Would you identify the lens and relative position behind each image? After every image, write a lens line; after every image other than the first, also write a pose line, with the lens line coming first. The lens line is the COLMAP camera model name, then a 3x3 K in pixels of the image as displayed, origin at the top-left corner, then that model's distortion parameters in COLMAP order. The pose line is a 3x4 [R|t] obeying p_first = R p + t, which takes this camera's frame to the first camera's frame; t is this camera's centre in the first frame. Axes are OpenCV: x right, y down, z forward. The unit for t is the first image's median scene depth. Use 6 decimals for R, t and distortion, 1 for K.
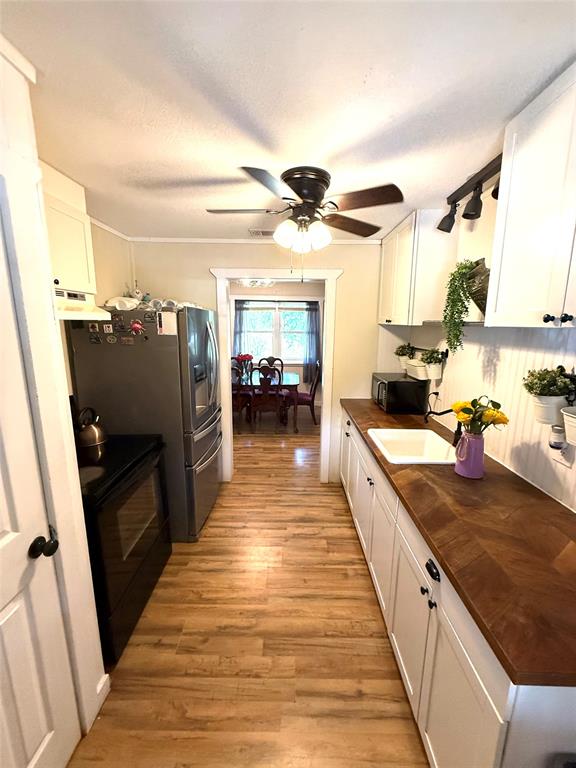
lens RADIAL K [[305.9, 0, 292.5], [0, 305.9, 379.5], [0, 0, 1]] dist [-0.000800, 0.000017]
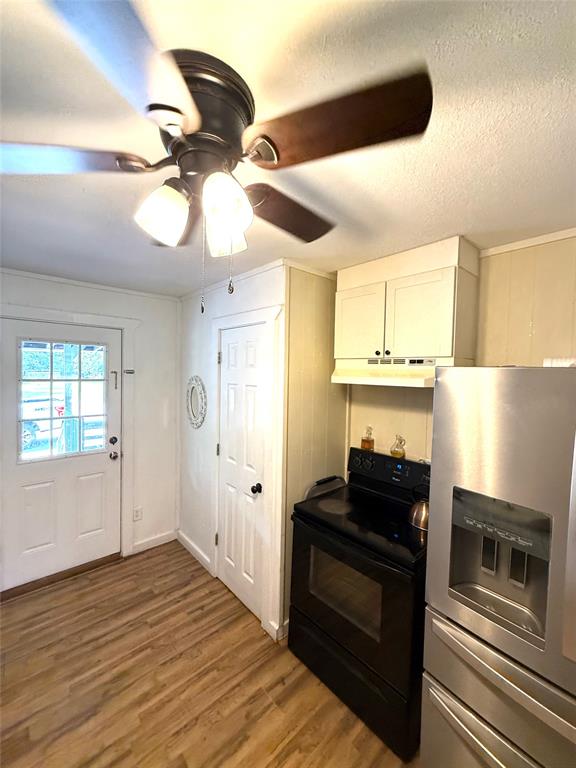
lens RADIAL K [[305.9, 0, 289.0], [0, 305.9, 381.1], [0, 0, 1]] dist [-0.000800, 0.000017]
pose [[-0.743685, -0.002371, -0.668526, 0.241221], [-0.149625, 0.975217, 0.162988, -0.312694], [0.651571, 0.221240, -0.725609, 1.457136]]
